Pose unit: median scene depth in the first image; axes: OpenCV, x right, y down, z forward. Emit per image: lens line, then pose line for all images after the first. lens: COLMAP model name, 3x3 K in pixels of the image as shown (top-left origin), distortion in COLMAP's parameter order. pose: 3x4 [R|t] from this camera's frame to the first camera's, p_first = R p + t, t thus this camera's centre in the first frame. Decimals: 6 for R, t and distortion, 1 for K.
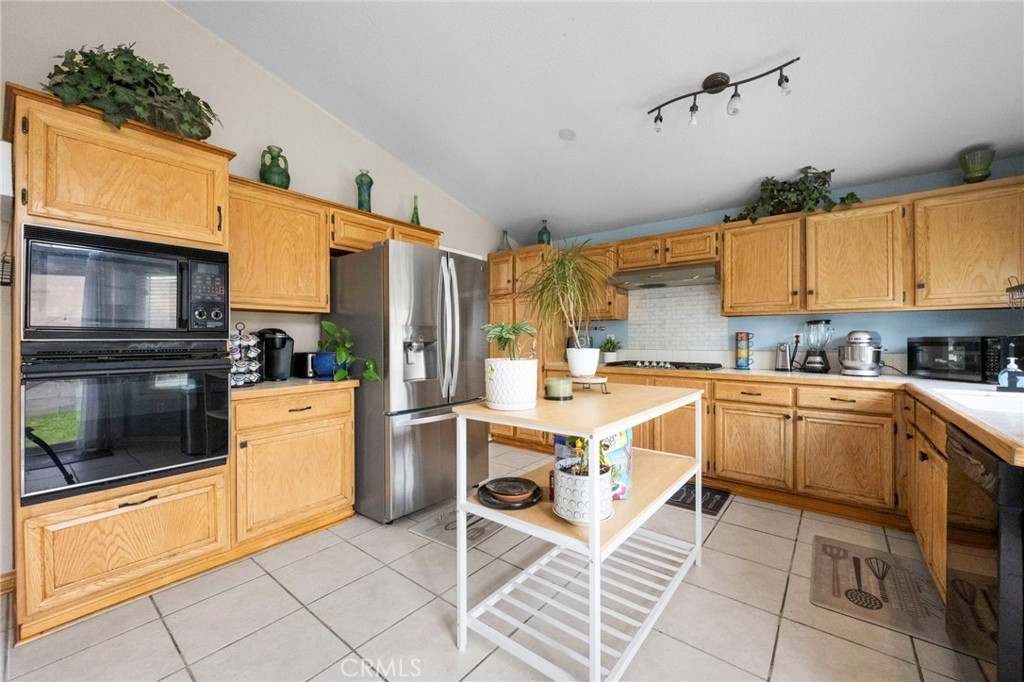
lens RADIAL K [[405.7, 0, 512.3], [0, 405.7, 339.4], [0, 0, 1]] dist [0.003246, -0.001411]
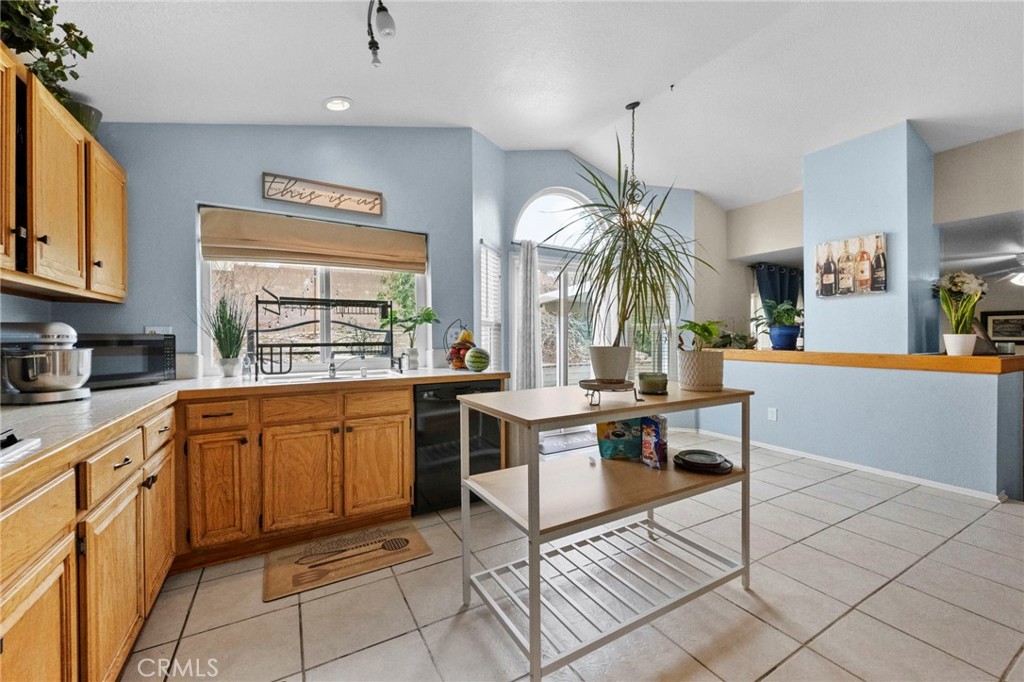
lens RADIAL K [[405.7, 0, 512.1], [0, 405.7, 337.9], [0, 0, 1]] dist [0.003246, -0.001411]
pose [[-0.930694, 0.001964, 0.365793, 0.063680], [0.004927, 0.999962, 0.007167, -0.003808], [-0.365765, 0.008472, -0.930669, 1.852580]]
